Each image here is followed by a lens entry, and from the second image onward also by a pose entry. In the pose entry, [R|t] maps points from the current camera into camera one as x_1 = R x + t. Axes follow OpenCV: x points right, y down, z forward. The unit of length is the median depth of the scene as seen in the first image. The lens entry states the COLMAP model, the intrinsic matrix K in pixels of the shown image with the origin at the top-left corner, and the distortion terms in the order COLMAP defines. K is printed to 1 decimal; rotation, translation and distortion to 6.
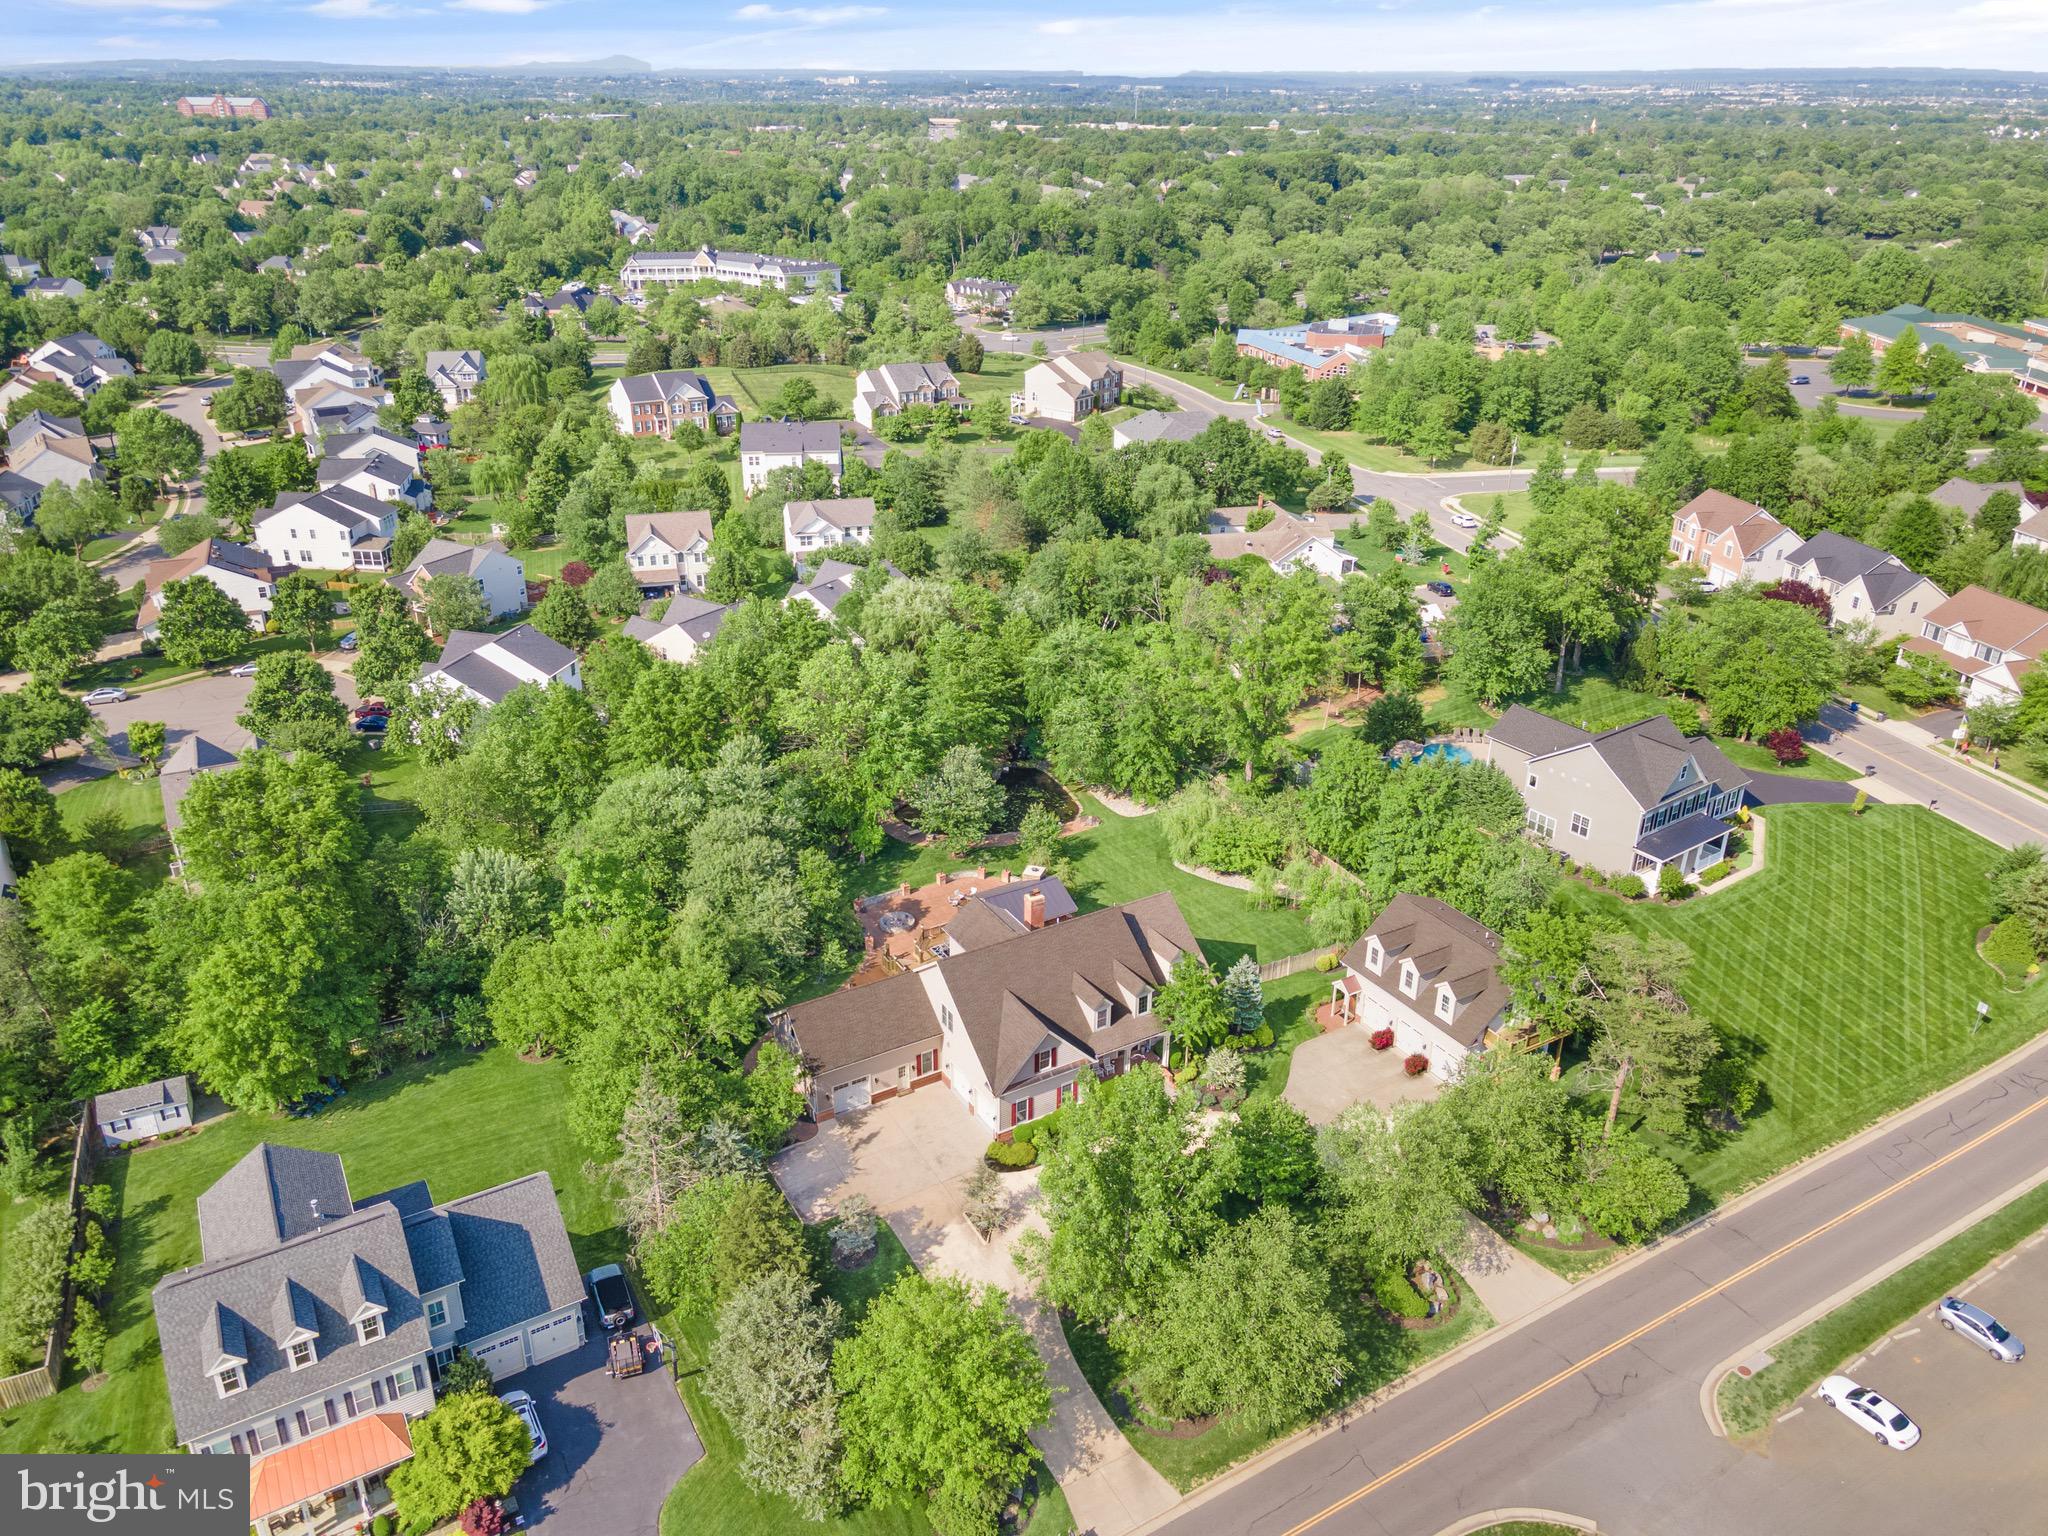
lens RADIAL K [[1479.6, 0, 1021.8], [0, 1479.6, 768.9], [0, 0, 1]] dist [0.013098, 0.036245]
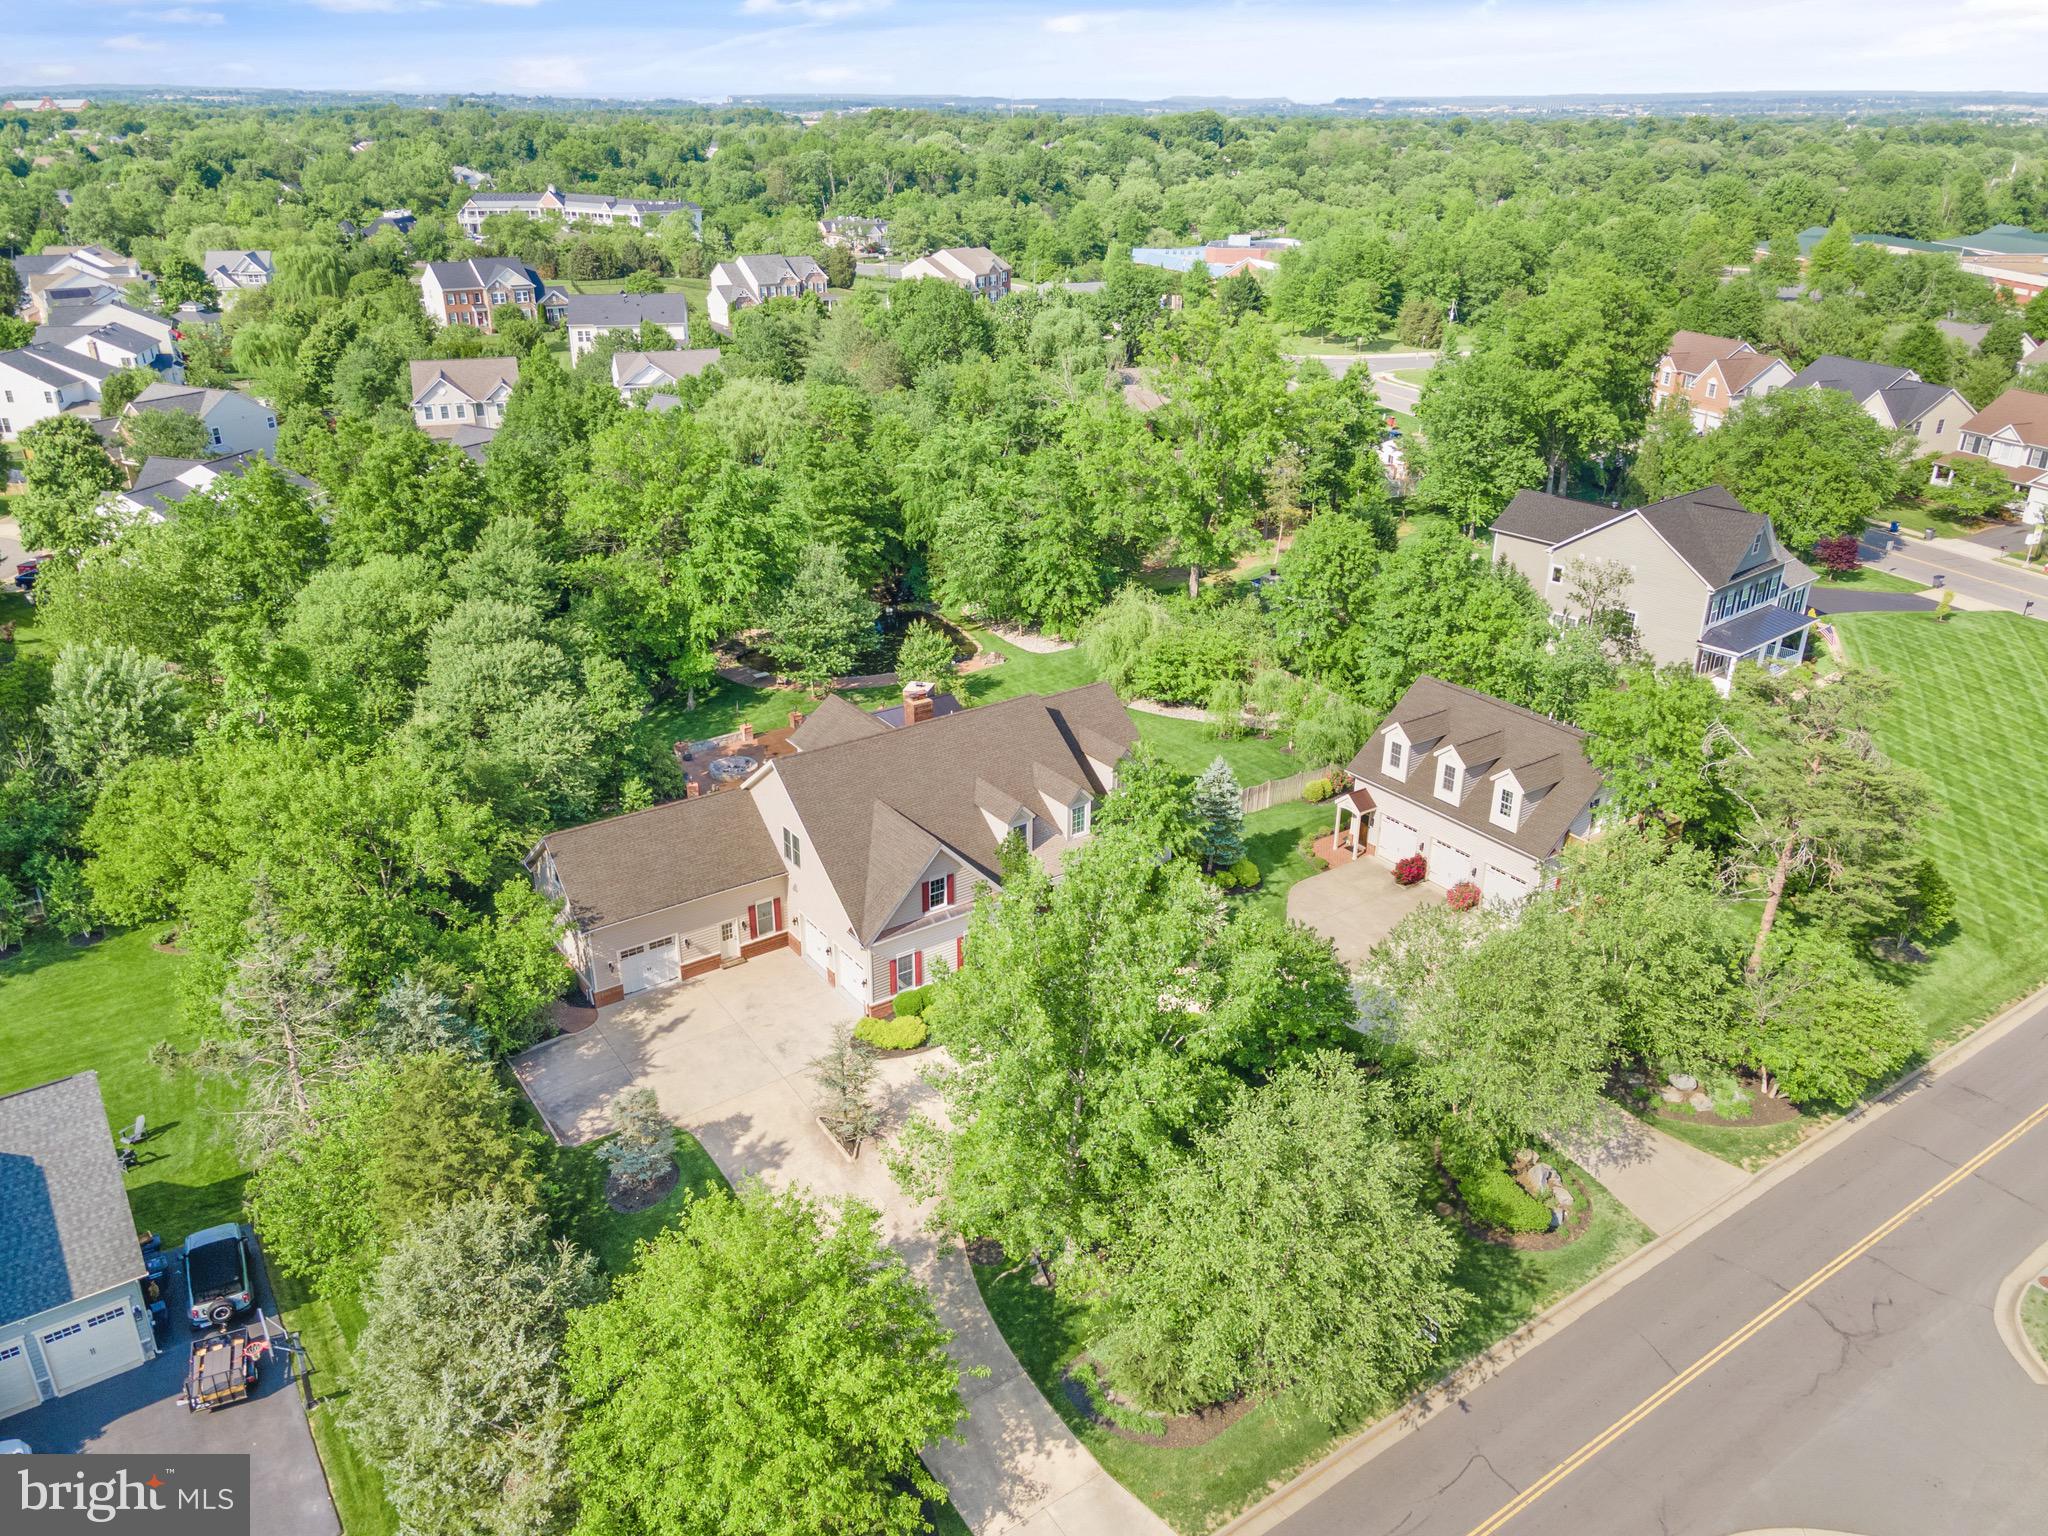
lens RADIAL K [[1479.6, 0, 1028.8], [0, 1479.6, 758.6], [0, 0, 1]] dist [0.013098, 0.036245]
pose [[0.996717, -0.028852, 0.075652, 0.006525], [0.030588, 0.999292, -0.021893, 0.125203], [-0.074967, 0.024135, 0.996894, 0.271899]]
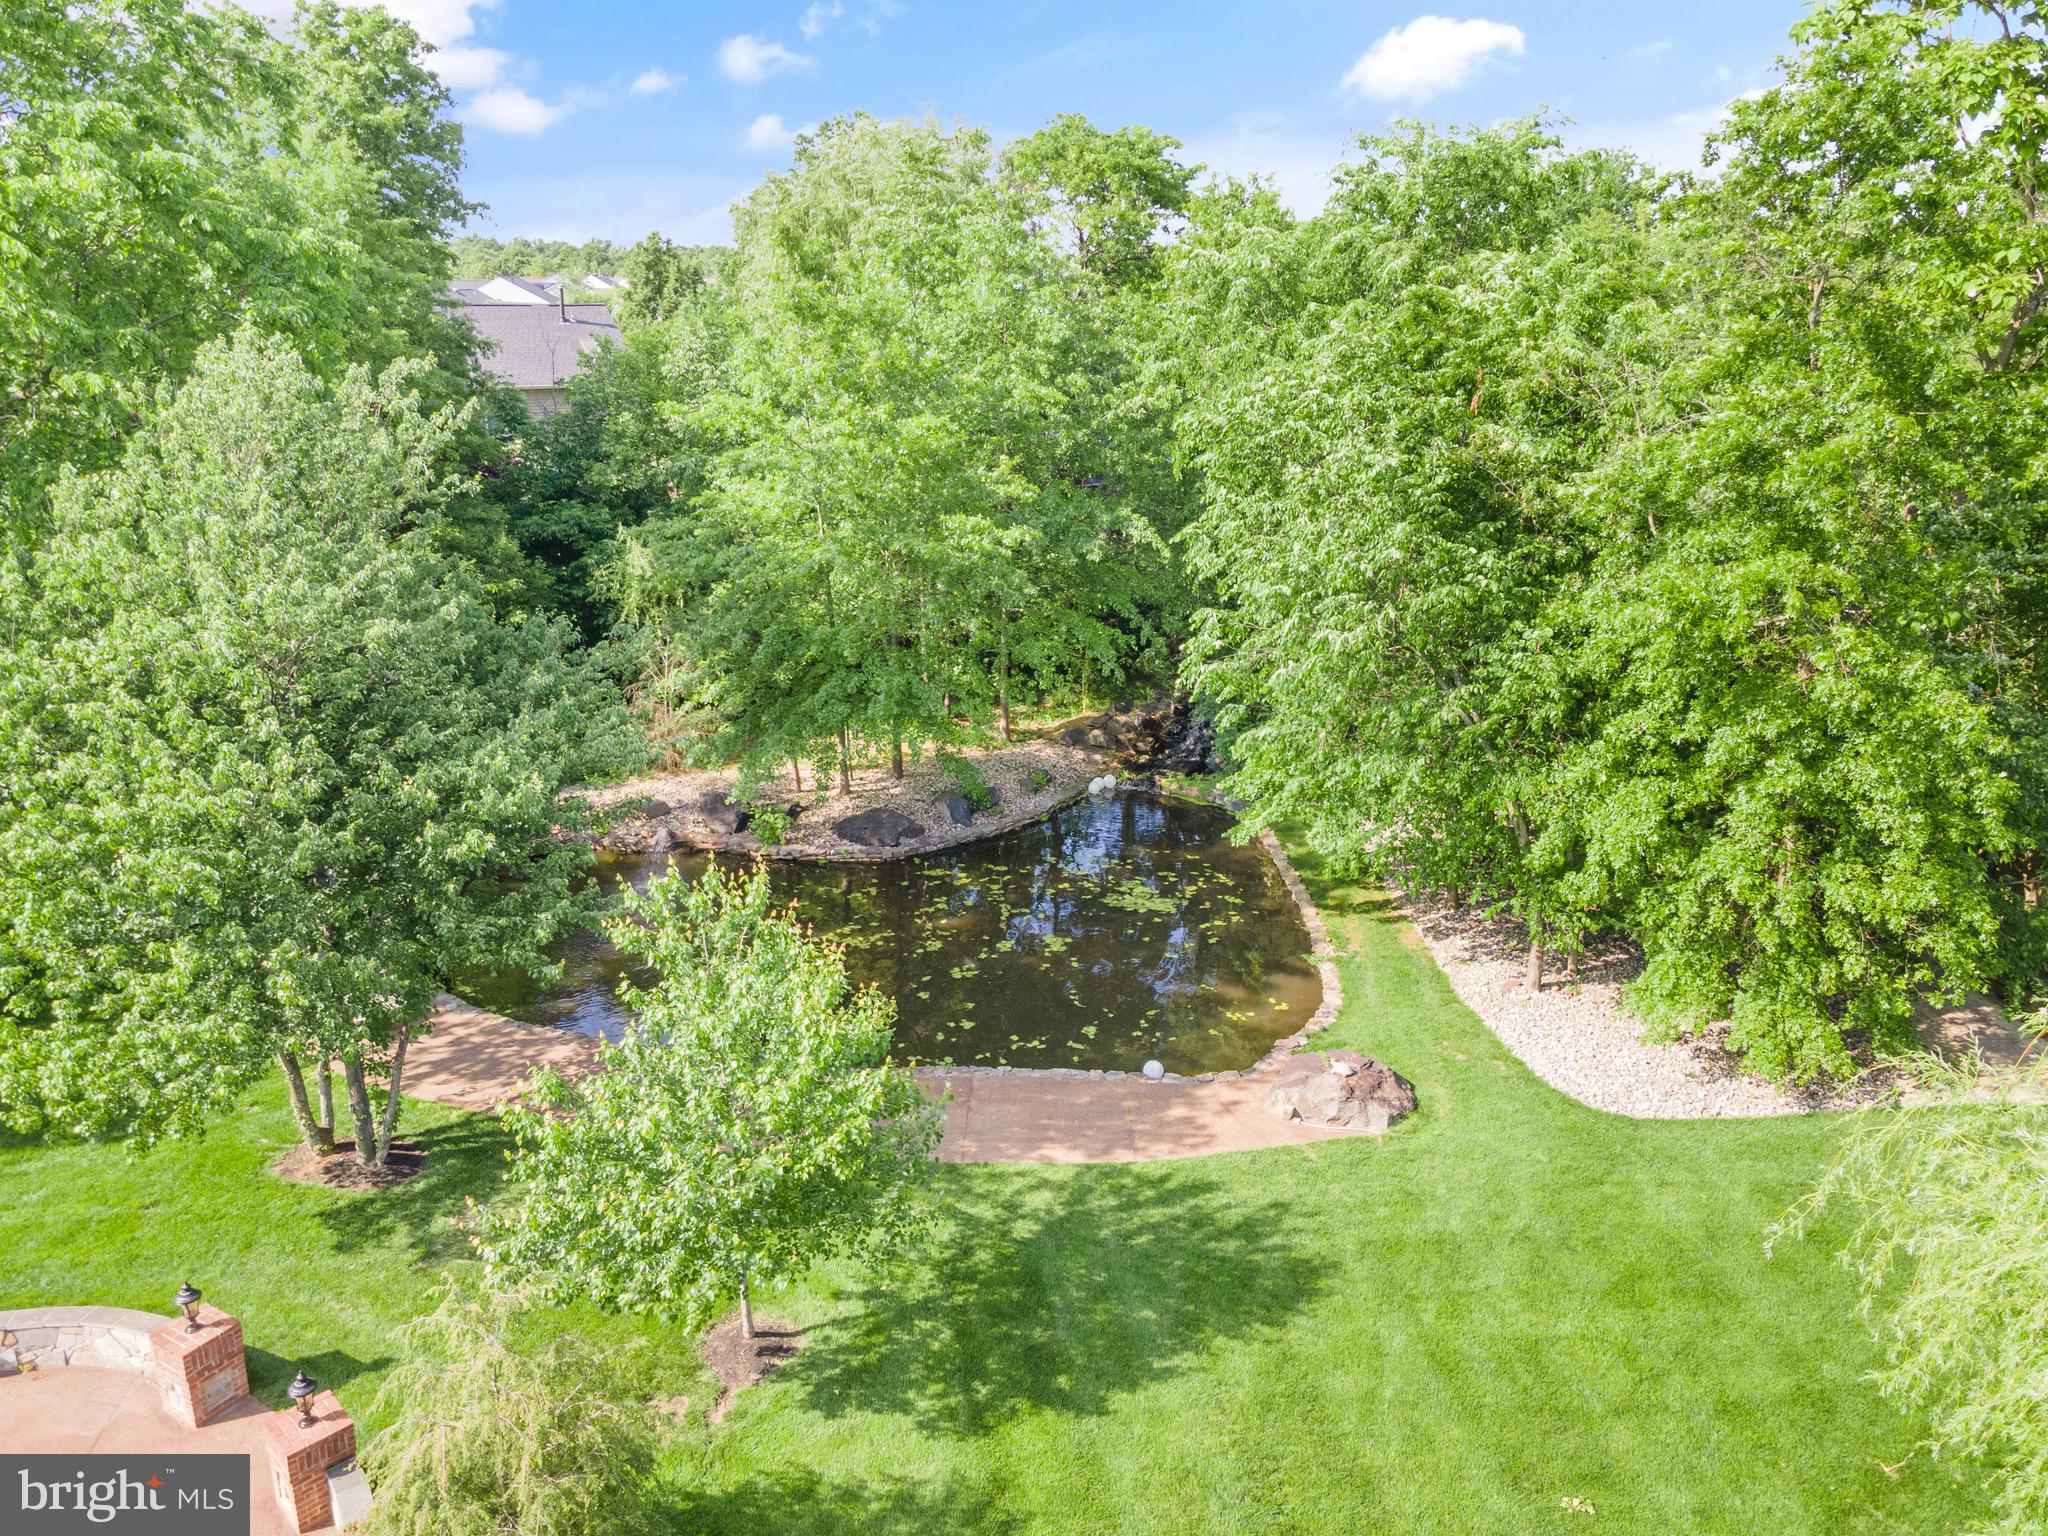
lens RADIAL K [[1479.6, 0, 1027.2], [0, 1479.6, 765.9], [0, 0, 1]] dist [0.013098, 0.036245]
pose [[0.933888, 0.112190, -0.339511, 0.077793], [-0.149904, 0.984875, -0.086889, 0.023332], [0.324628, 0.132038, 0.936580, 0.995306]]
